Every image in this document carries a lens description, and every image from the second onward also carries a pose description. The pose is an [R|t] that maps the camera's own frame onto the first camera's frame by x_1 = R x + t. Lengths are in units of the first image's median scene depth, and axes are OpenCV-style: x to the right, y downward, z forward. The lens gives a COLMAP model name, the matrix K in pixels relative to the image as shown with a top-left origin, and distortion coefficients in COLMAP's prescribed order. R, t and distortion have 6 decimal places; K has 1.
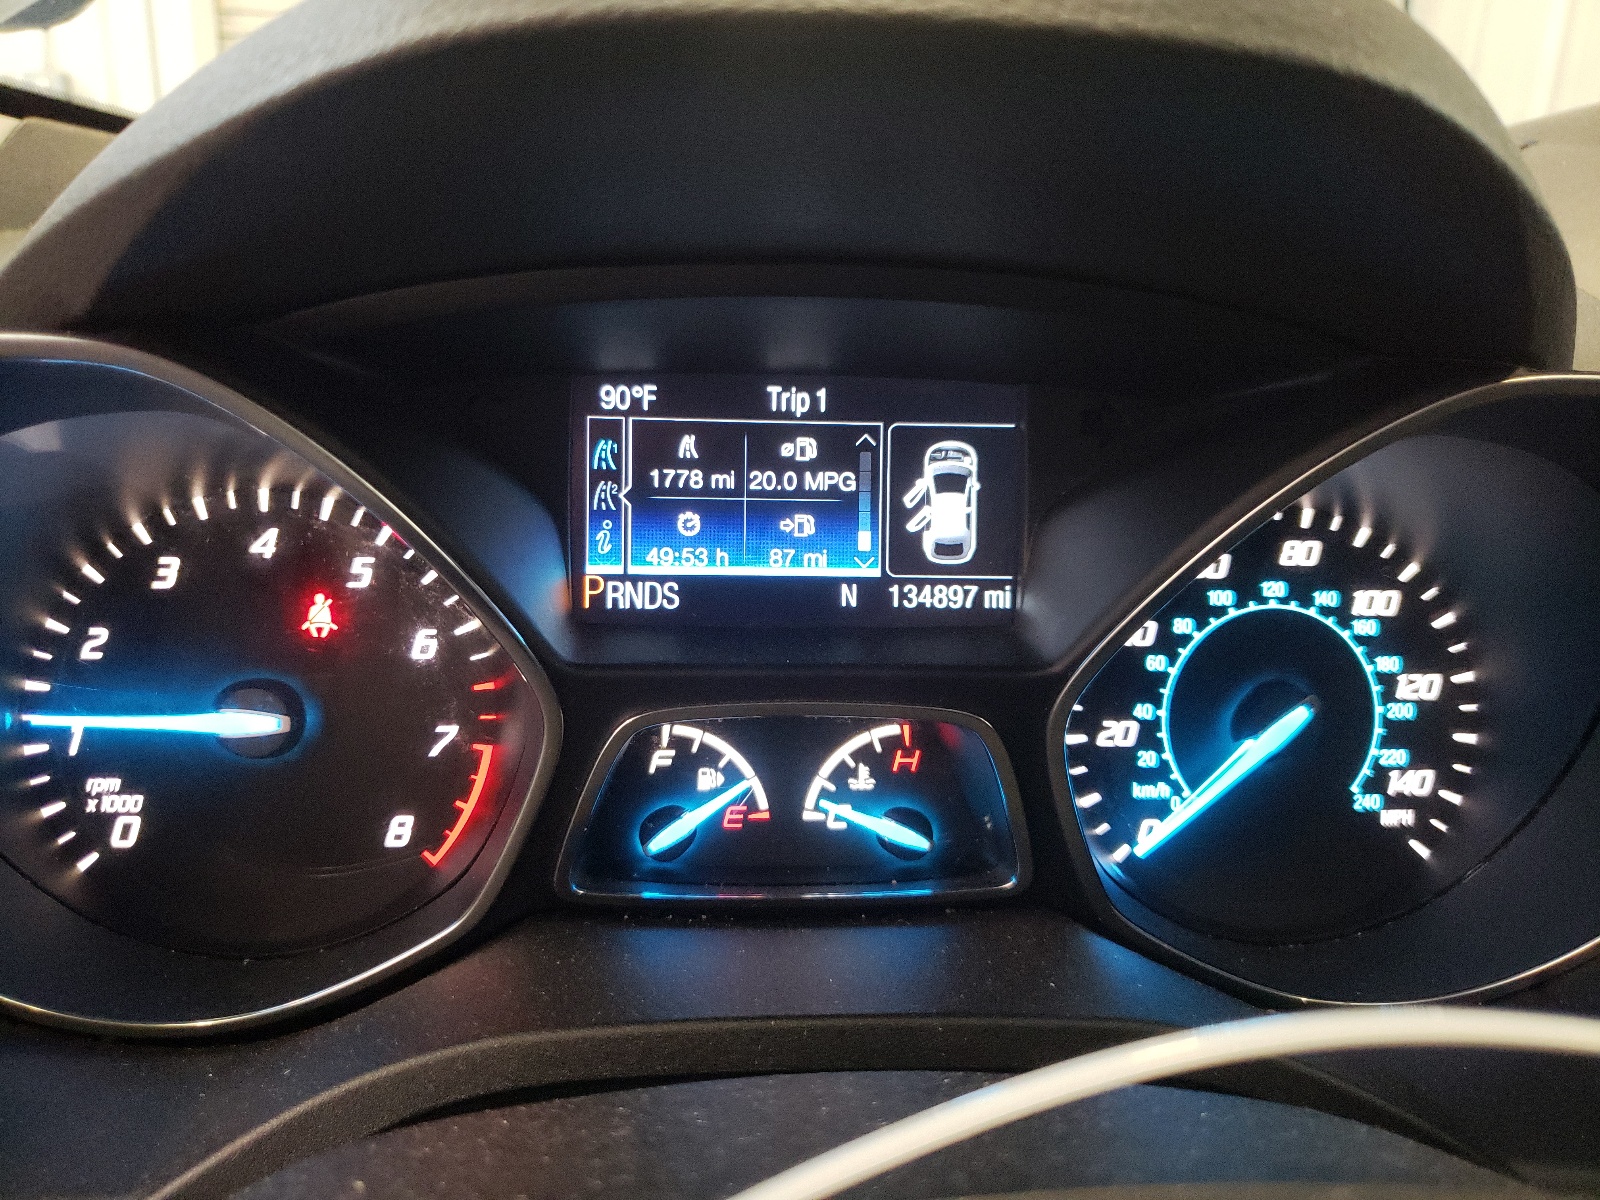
lens RADIAL K [[1310.8, 0, 800.0], [0, 1310.8, 600.0], [0, 0, 1]] dist [-0.012607, -0.011458]
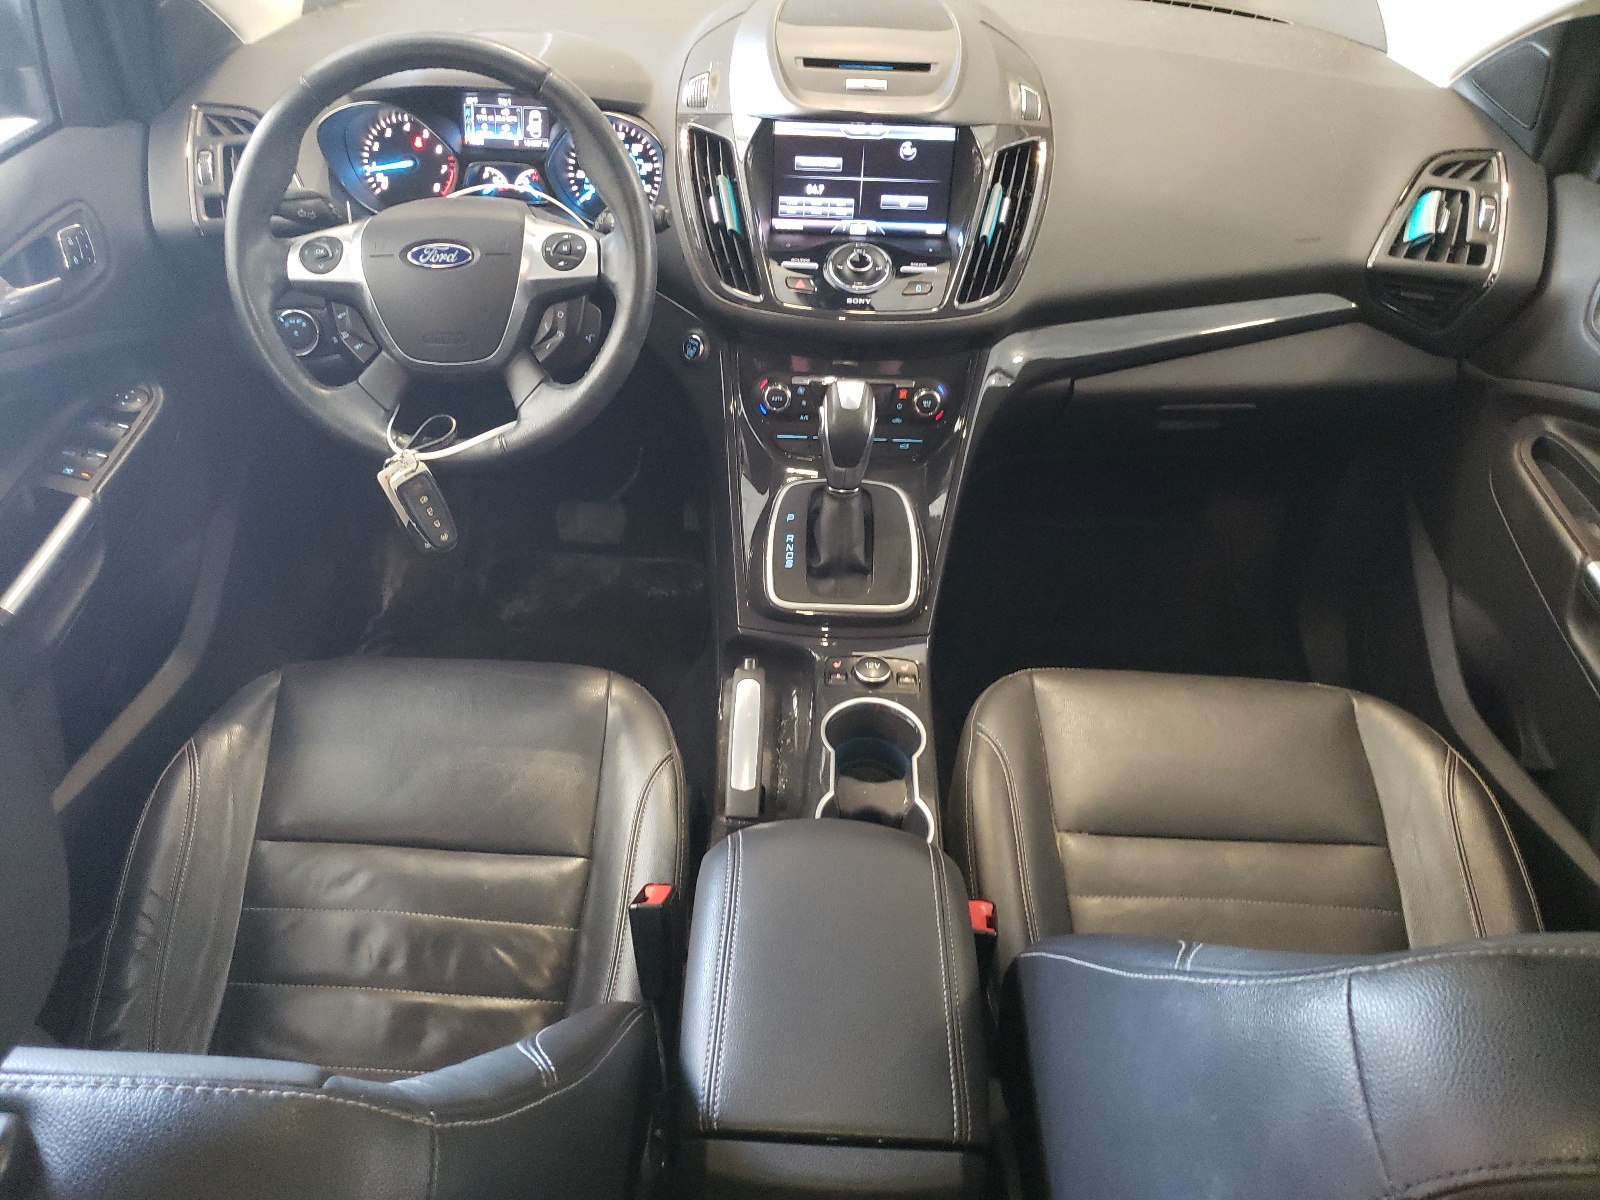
lens RADIAL K [[1240.7, 0, 800.0], [0, 1240.7, 600.0], [0, 0, 1]] dist [-0.001843, -0.001341]
pose [[0.994511, 0.069303, -0.078384, 1.644322], [-0.034801, 0.925624, 0.376841, -0.214205], [0.098670, -0.372044, 0.922956, -4.049137]]
